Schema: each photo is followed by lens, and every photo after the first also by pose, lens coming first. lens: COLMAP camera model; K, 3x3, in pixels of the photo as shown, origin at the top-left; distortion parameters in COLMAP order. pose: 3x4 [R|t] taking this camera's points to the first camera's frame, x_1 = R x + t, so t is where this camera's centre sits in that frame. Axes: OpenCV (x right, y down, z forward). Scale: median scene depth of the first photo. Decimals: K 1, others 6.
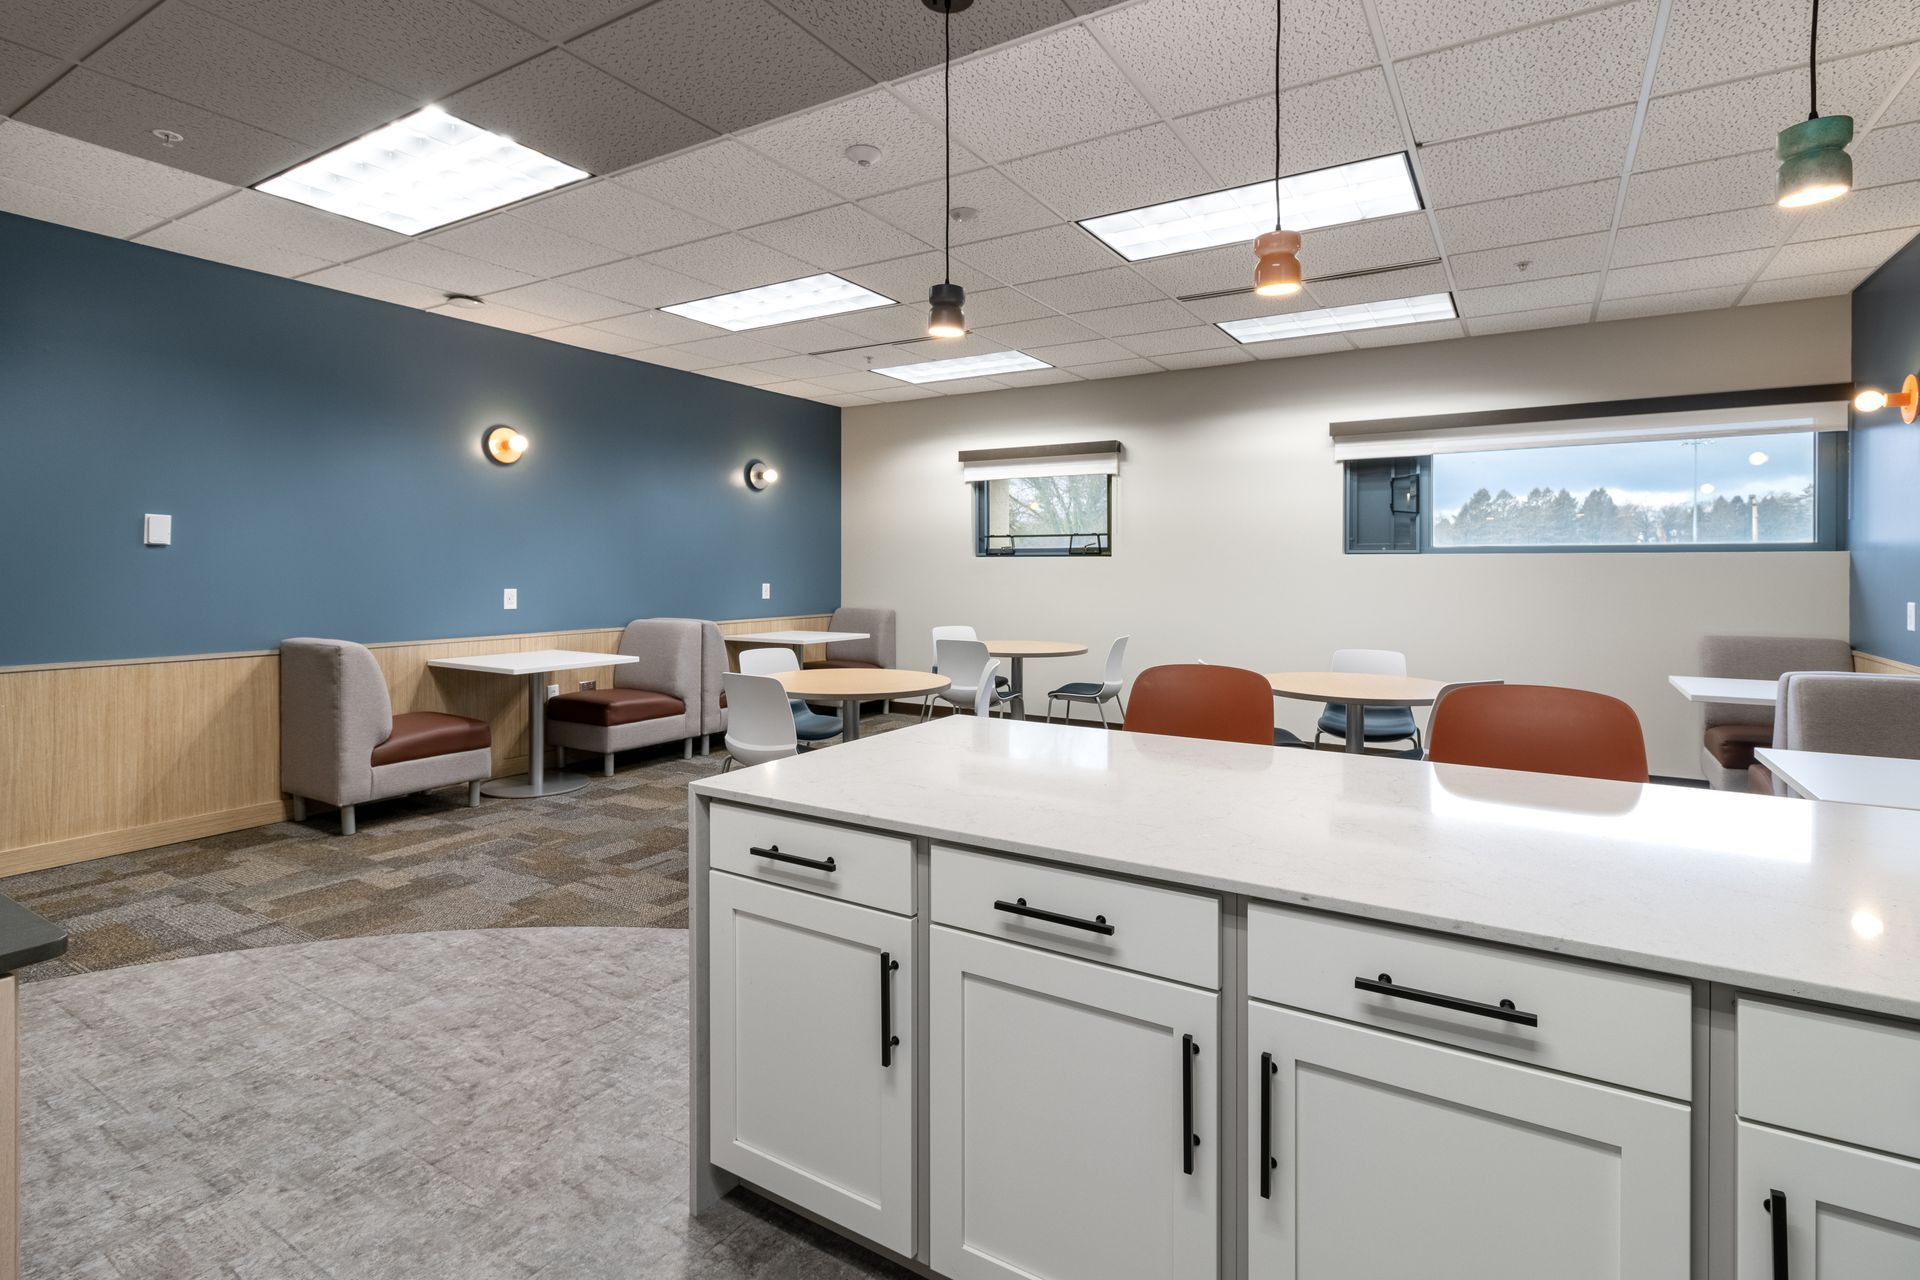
lens RADIAL K [[907.4, 0, 1034.6], [0, 907.4, 599.6], [0, 0, 1]] dist [-0.000944, 0.001150]
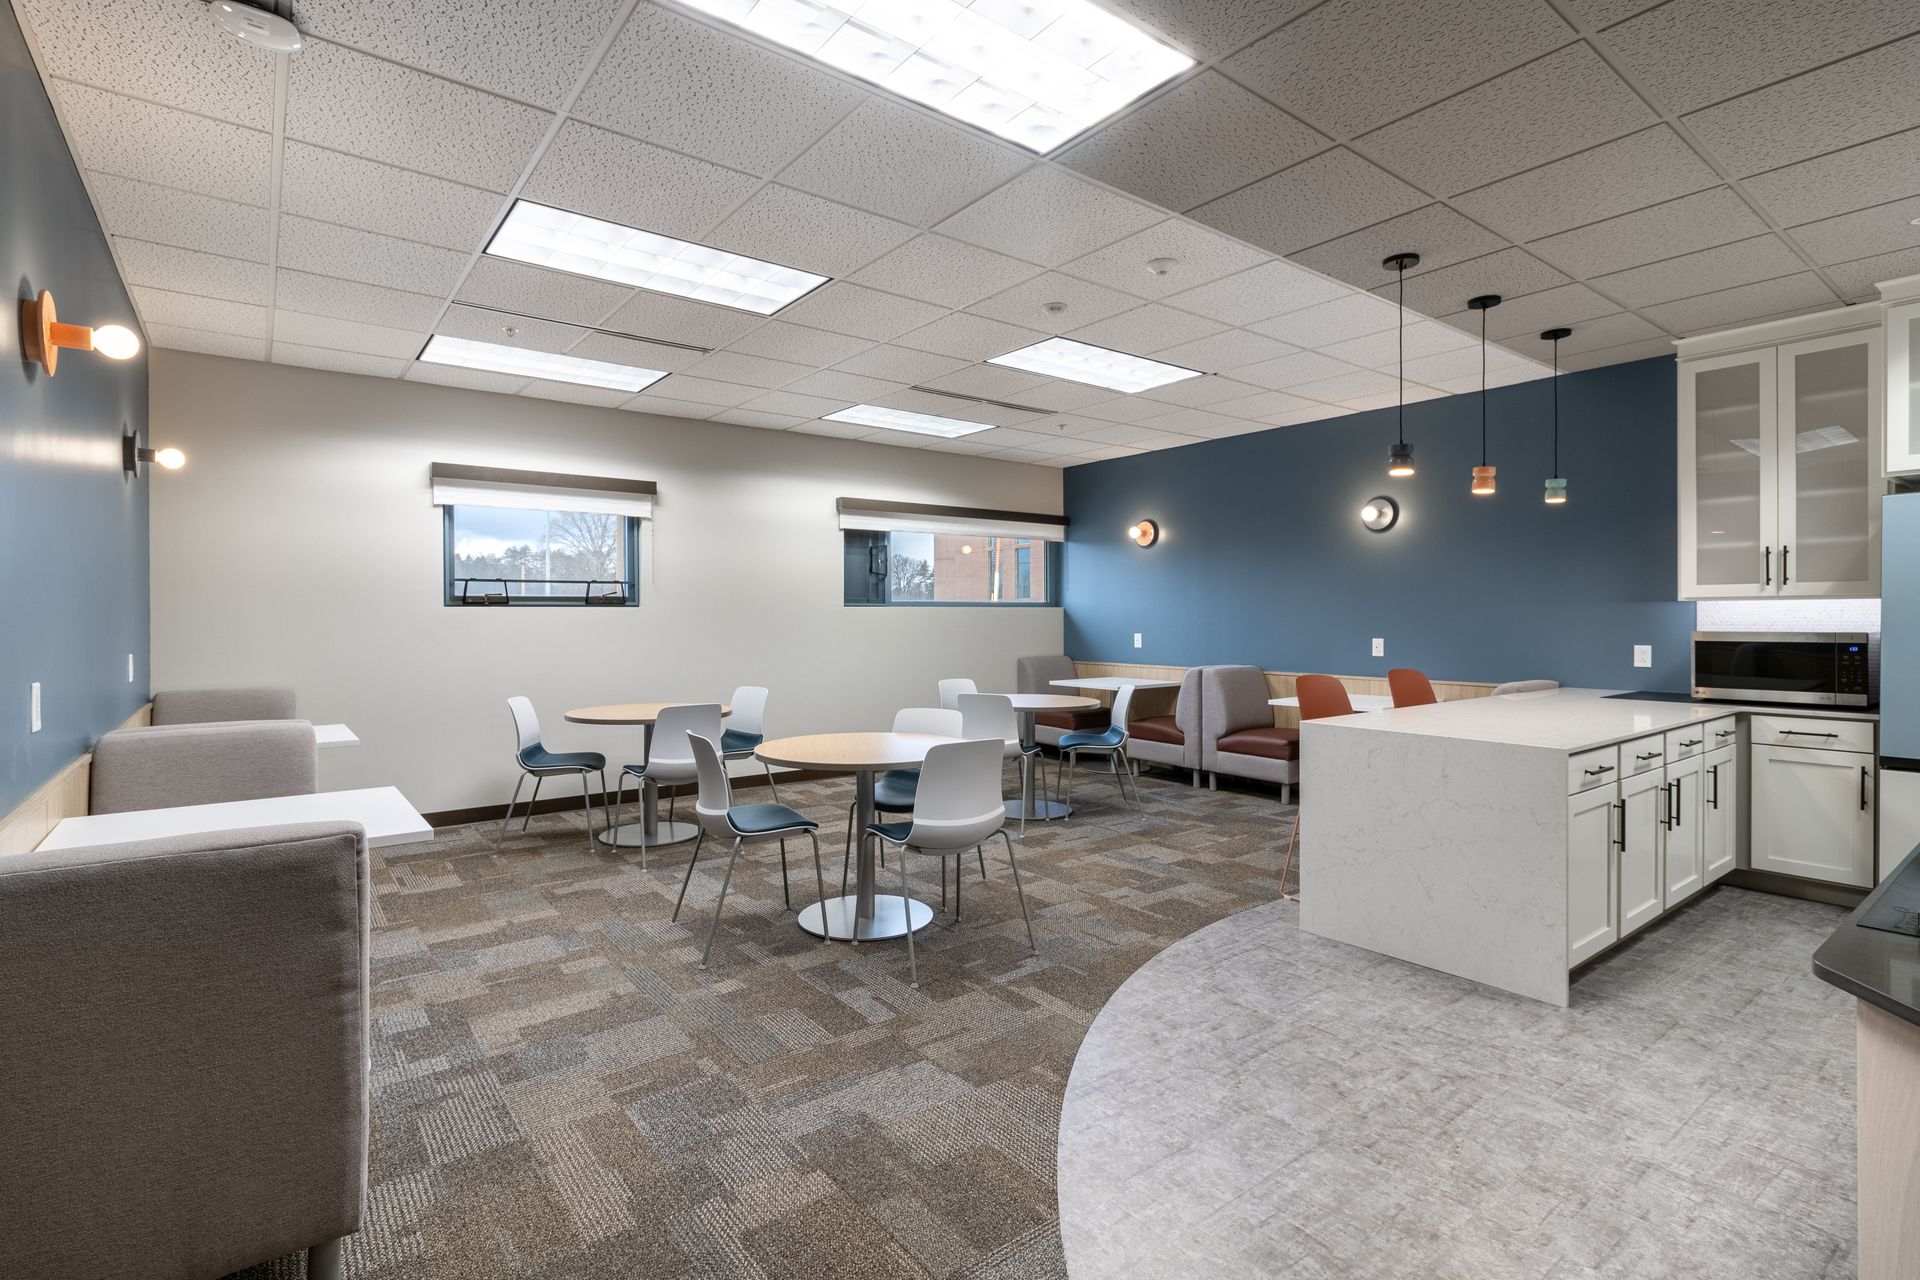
lens RADIAL K [[894.2, 0, 936.9], [0, 894.2, 616.4], [0, 0, 1]] dist [0.003707, -0.000366]
pose [[0.401976, -0.004389, 0.915640, -1.287813], [0.038053, 0.999205, -0.011916, -0.032417], [-0.914859, 0.039633, 0.401823, 0.754602]]
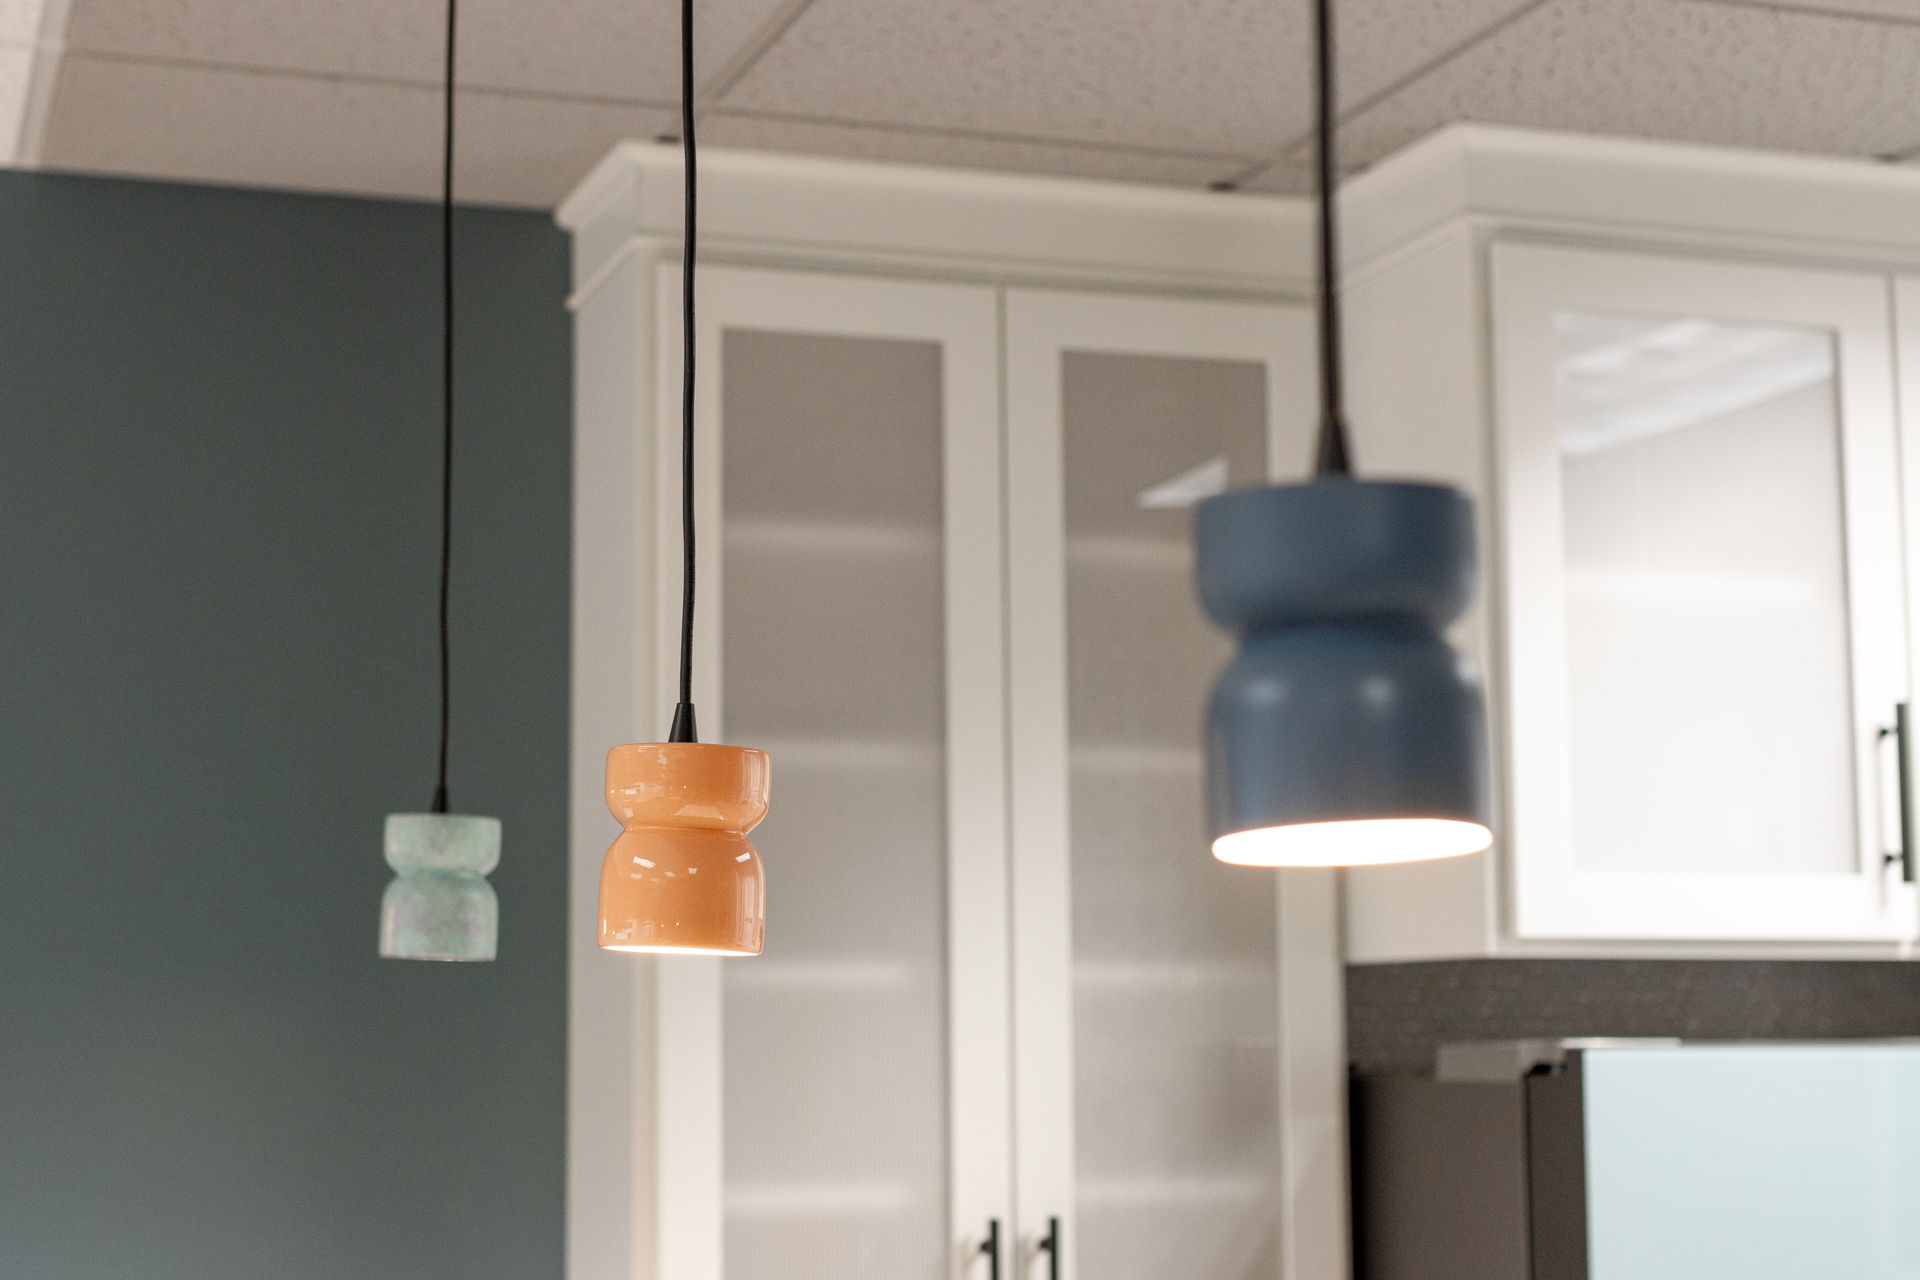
lens RADIAL K [[3117.6, 0, 950.1], [0, 3117.6, 620.1], [0, 0, 1]] dist [-0.005147, -0.070192]
pose [[-0.765882, 0.096613, 0.635681, -0.190760], [0.024006, 0.992254, -0.121883, -0.168823], [-0.642533, -0.078088, -0.762269, 0.907491]]
